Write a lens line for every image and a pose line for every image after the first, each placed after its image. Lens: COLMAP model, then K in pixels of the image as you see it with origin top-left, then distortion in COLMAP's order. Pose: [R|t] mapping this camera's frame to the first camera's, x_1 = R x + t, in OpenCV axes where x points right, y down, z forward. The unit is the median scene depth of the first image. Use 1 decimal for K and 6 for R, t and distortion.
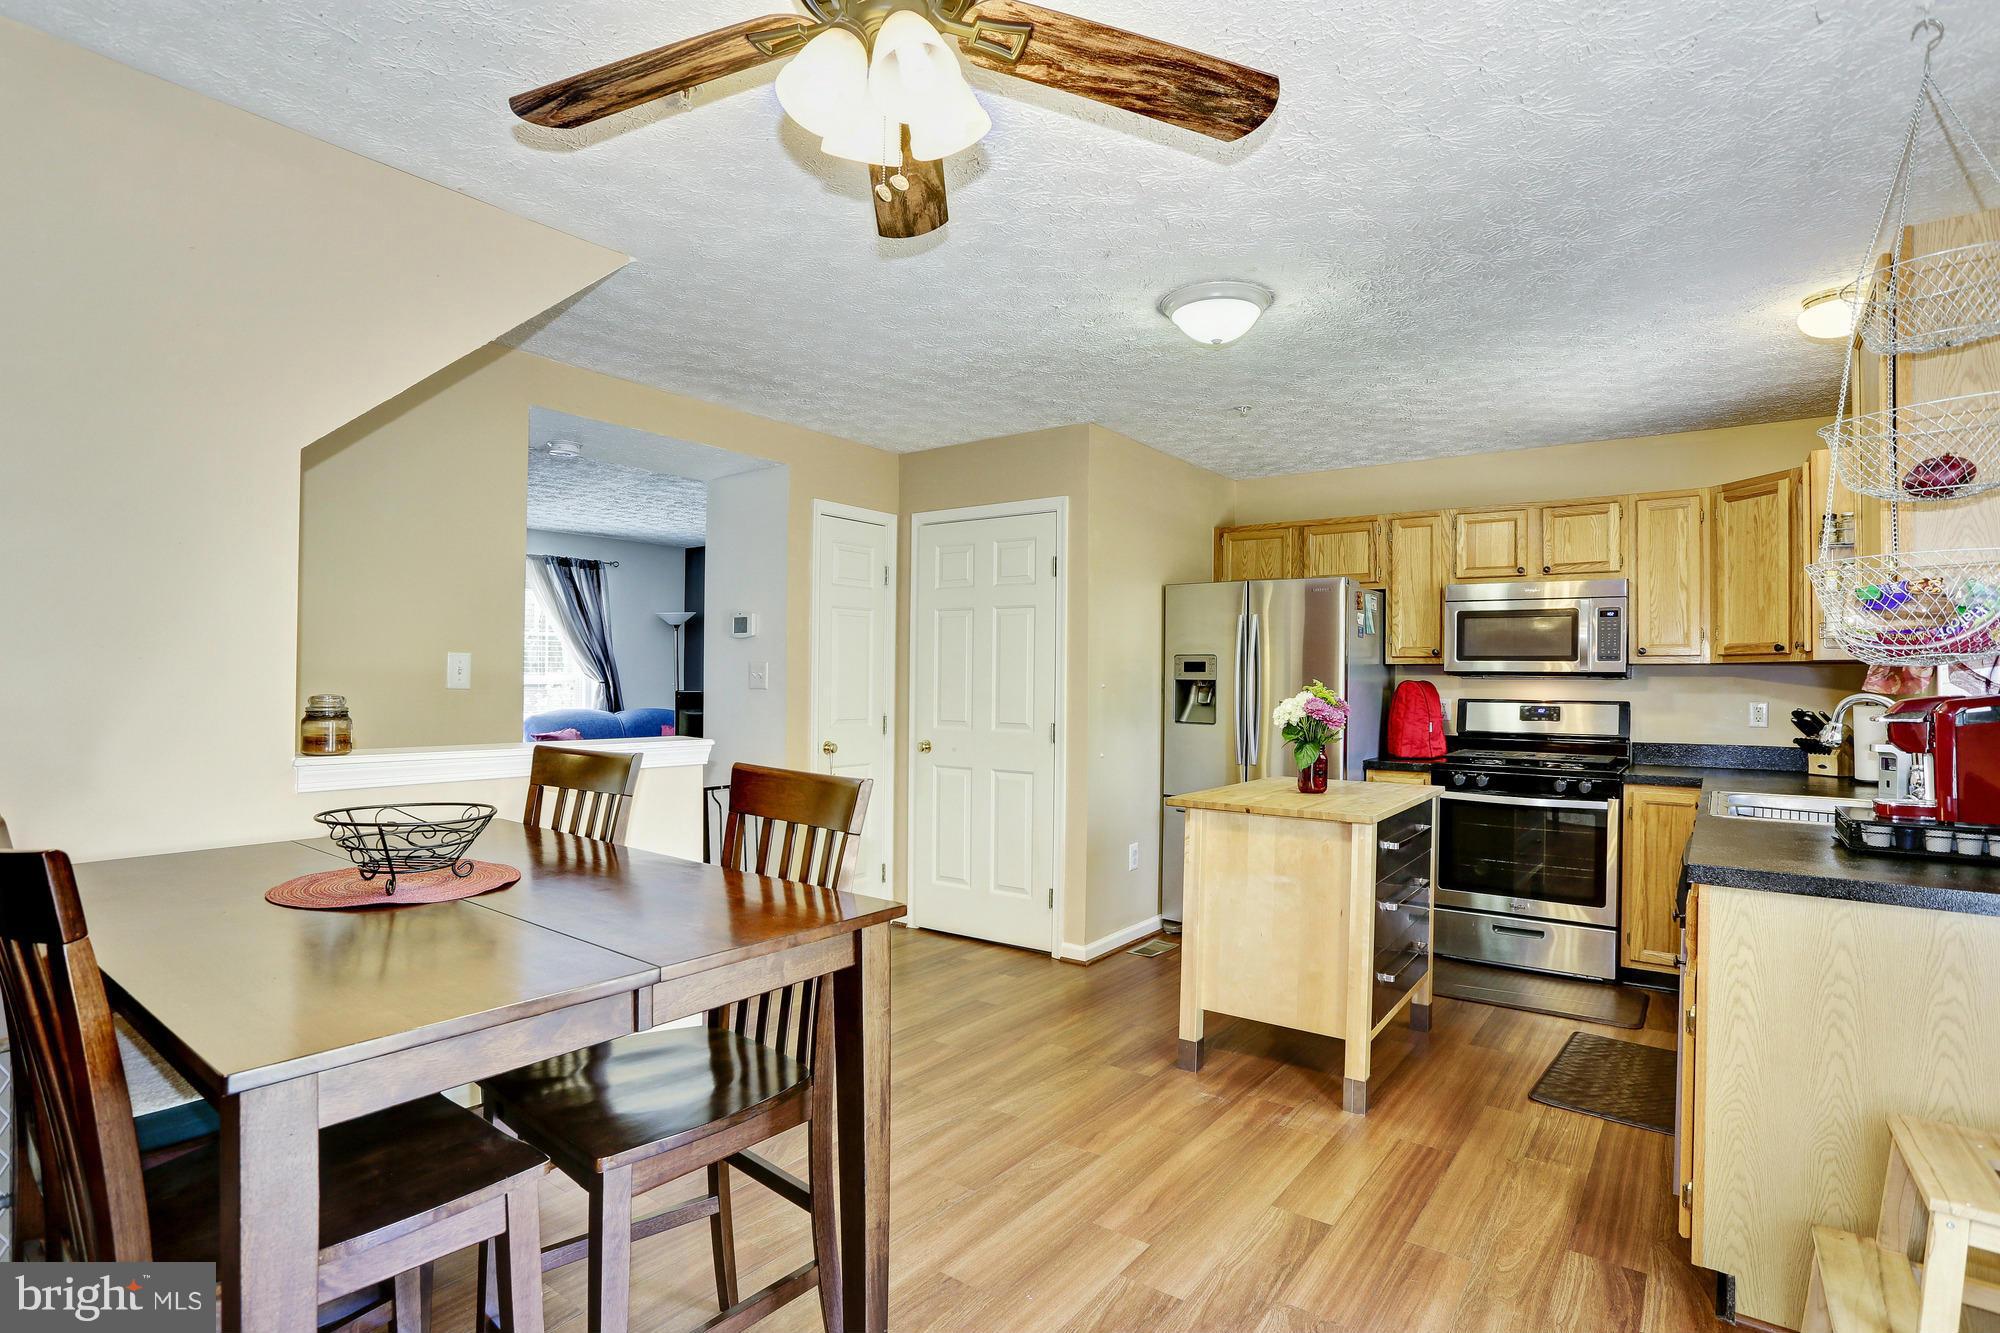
lens RADIAL K [[993.5, 0, 994.6], [0, 993.5, 669.8], [0, 0, 1]] dist [-0.049956, 0.013383]
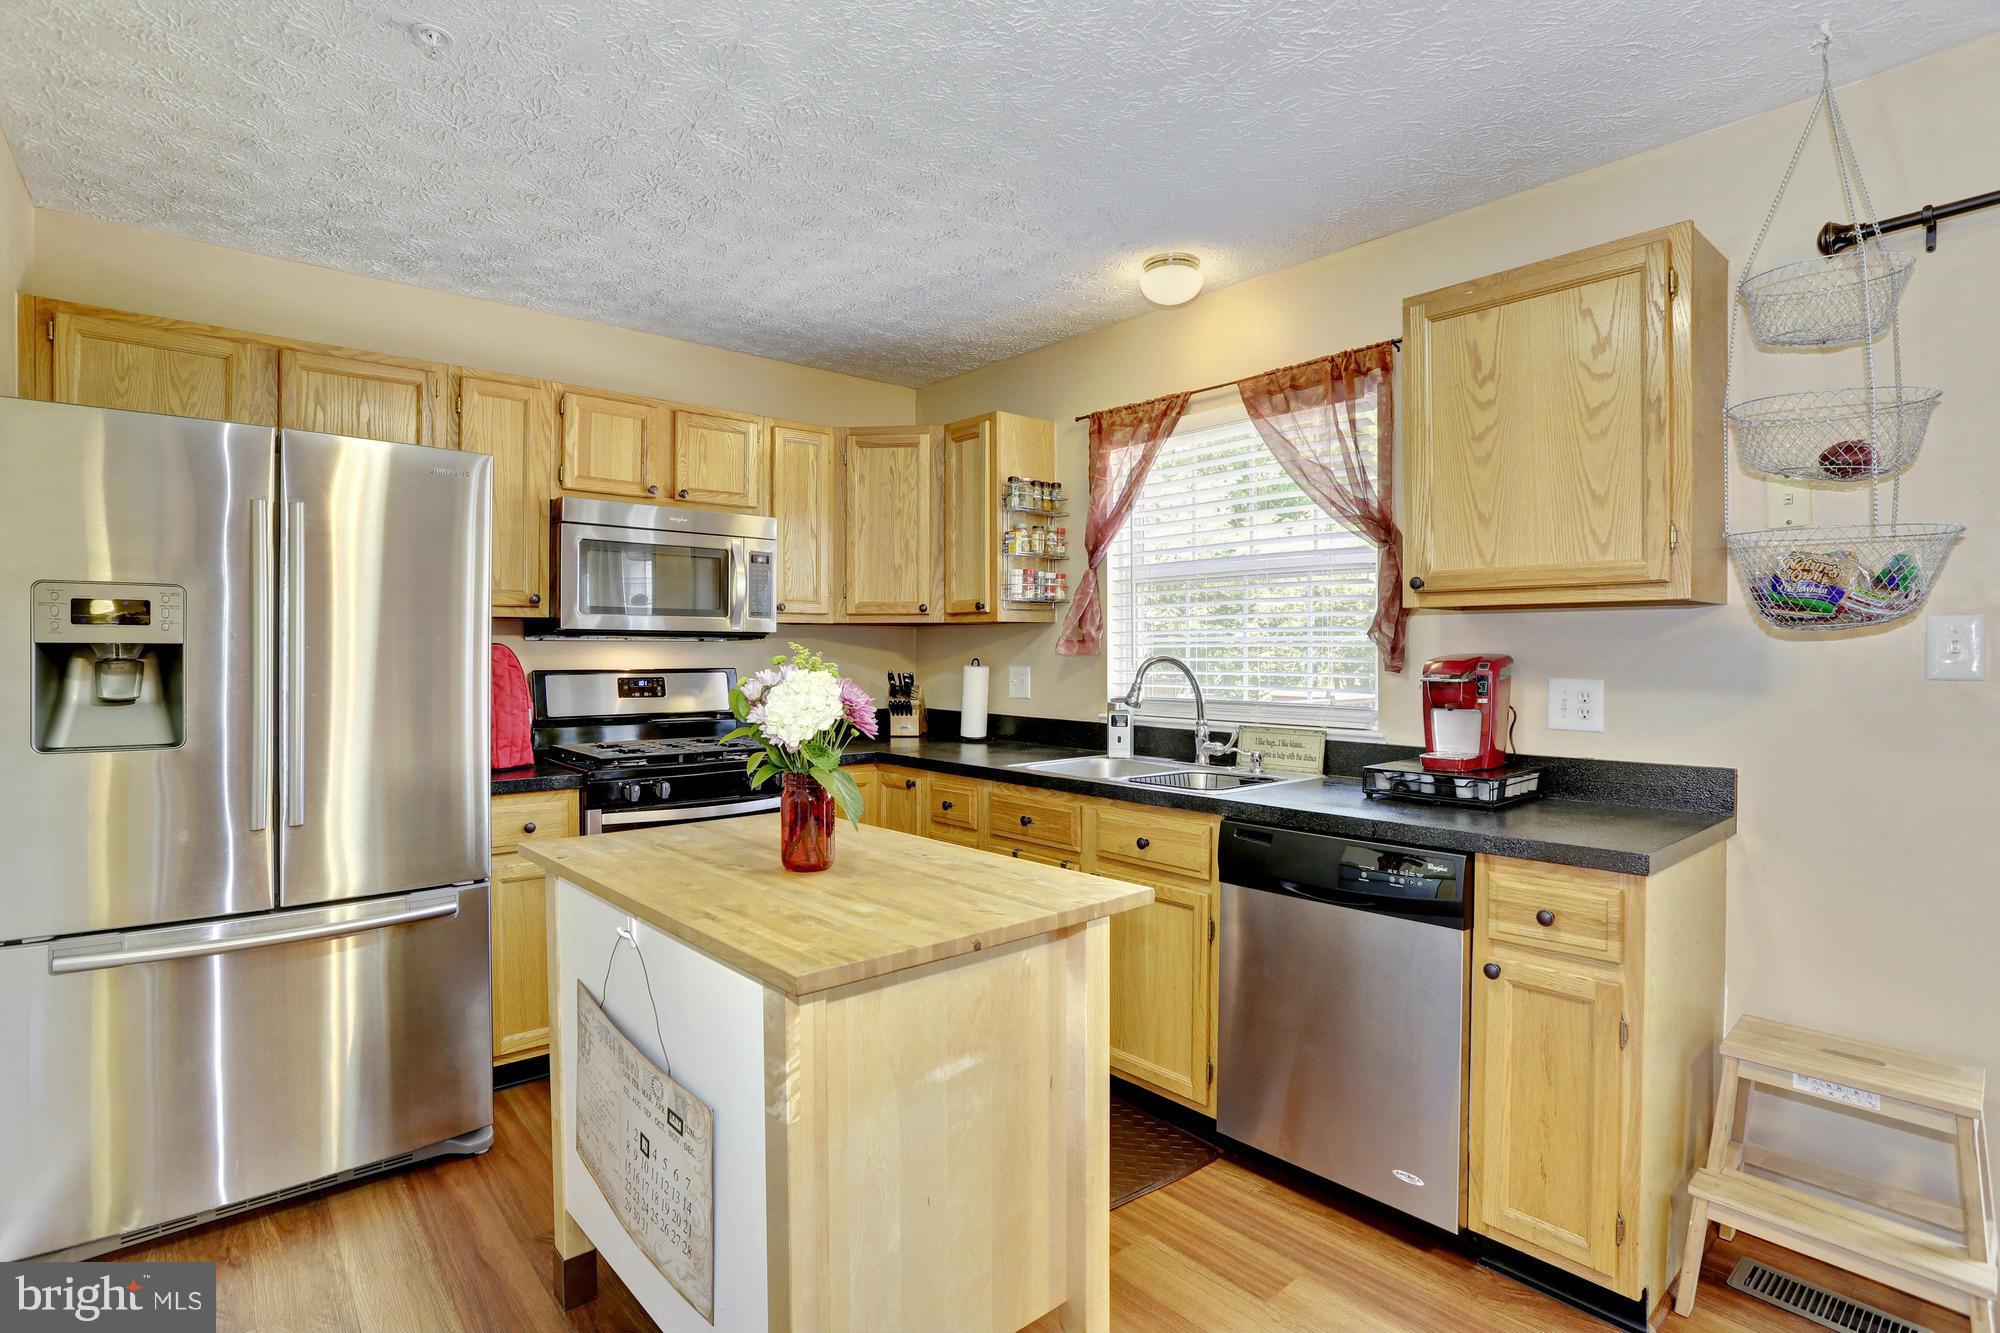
lens RADIAL K [[993.5, 0, 1012.8], [0, 993.5, 648.3], [0, 0, 1]] dist [-0.049956, 0.013383]
pose [[0.214264, -0.009061, 0.976734, -0.121647], [-0.010438, 0.999879, 0.011566, 0.004146], [-0.976720, -0.012674, 0.214144, 0.618834]]
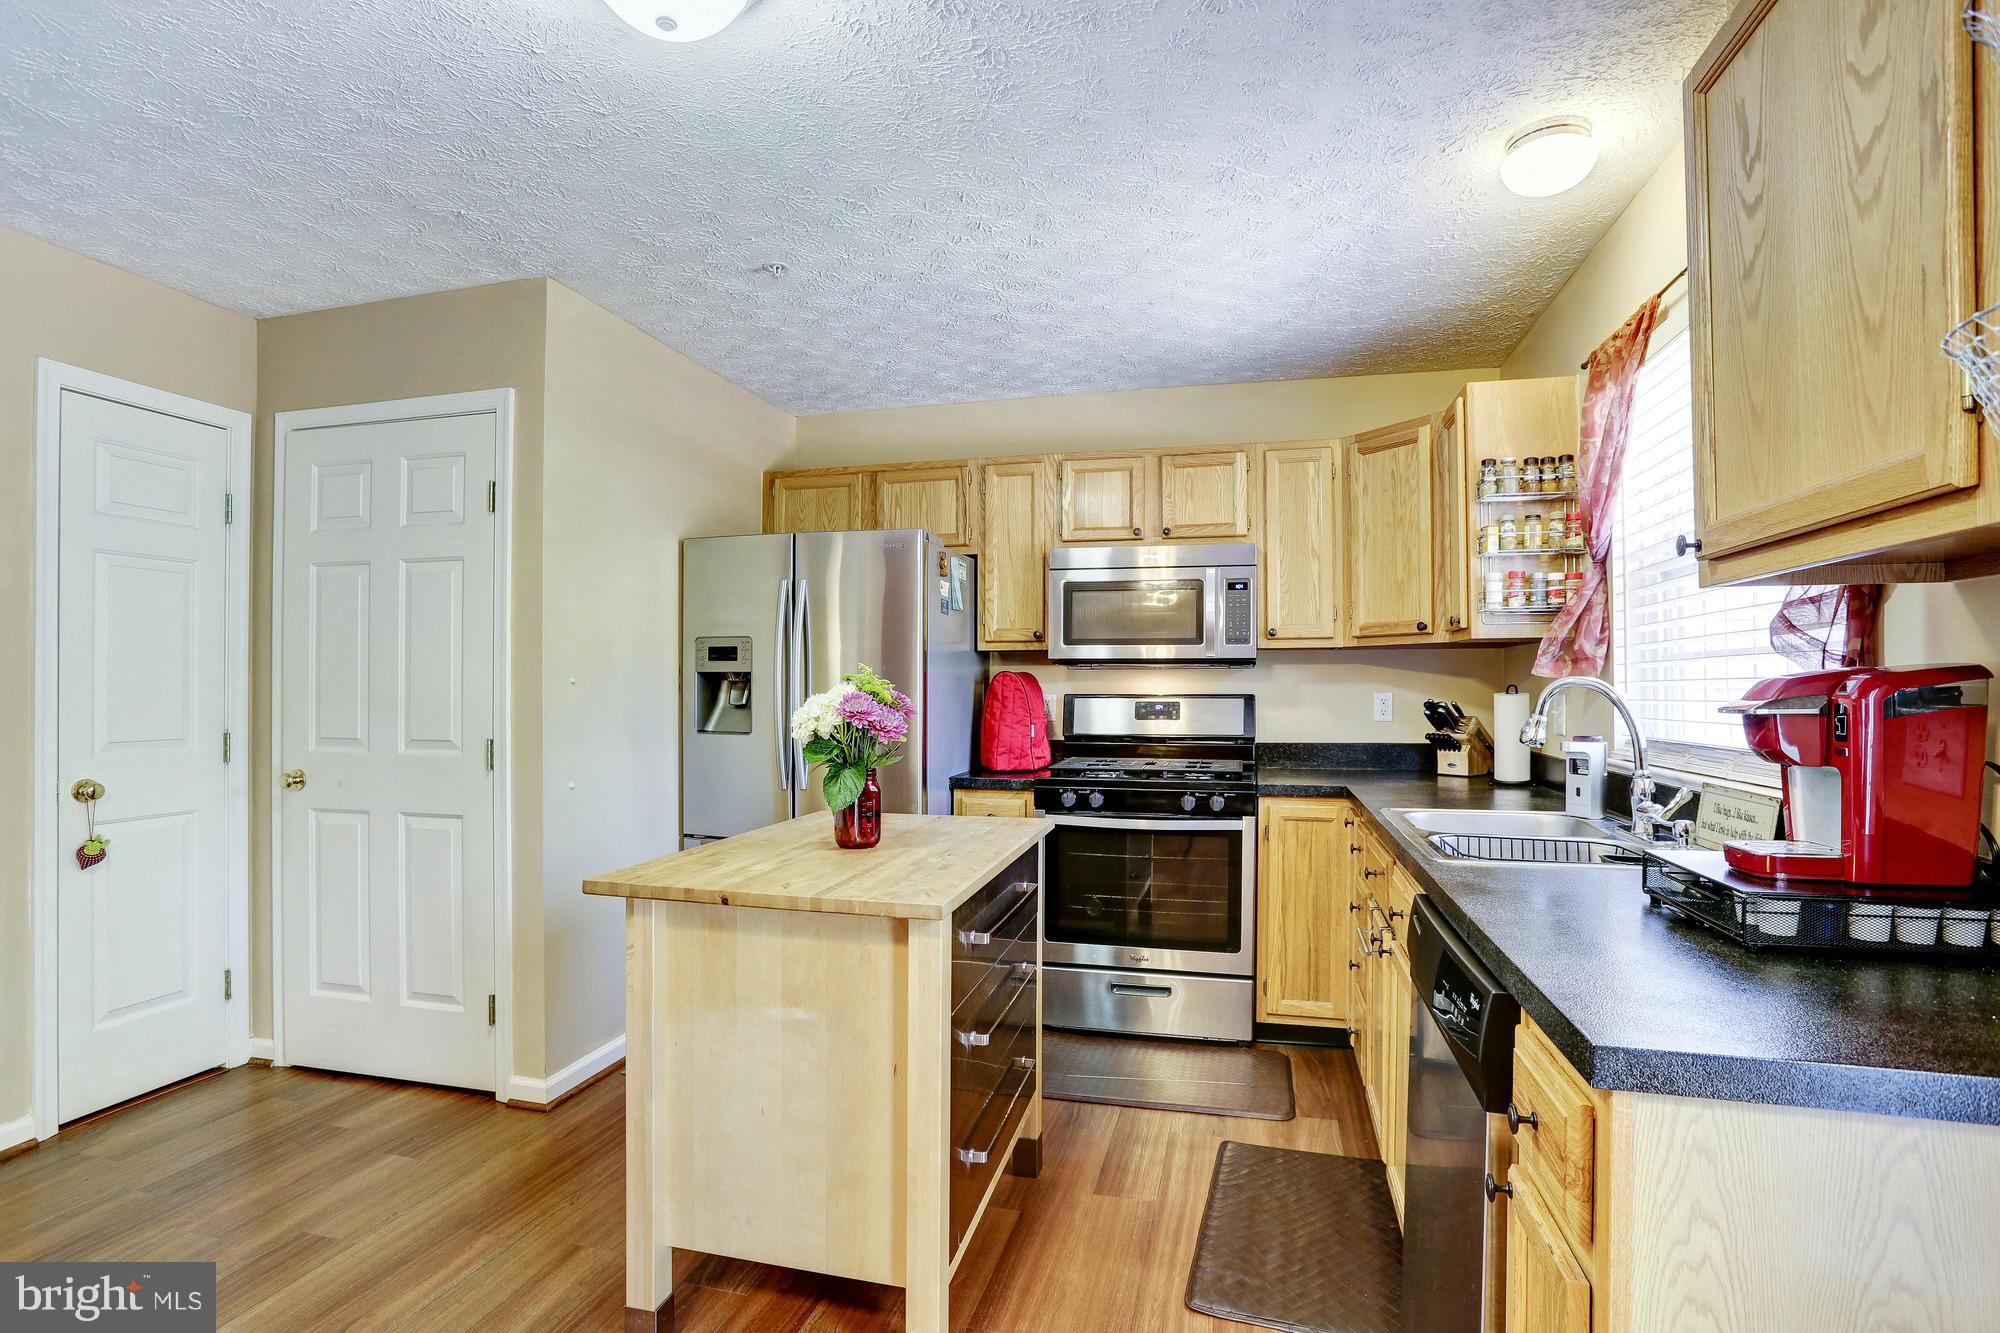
lens RADIAL K [[993.5, 0, 991.7], [0, 993.5, 671.2], [0, 0, 1]] dist [-0.049956, 0.013383]
pose [[0.928365, -0.005065, 0.371636, 0.132141], [0.005386, 0.999985, 0.000174, 0.011996], [-0.371632, 0.001840, 0.928378, 0.307898]]
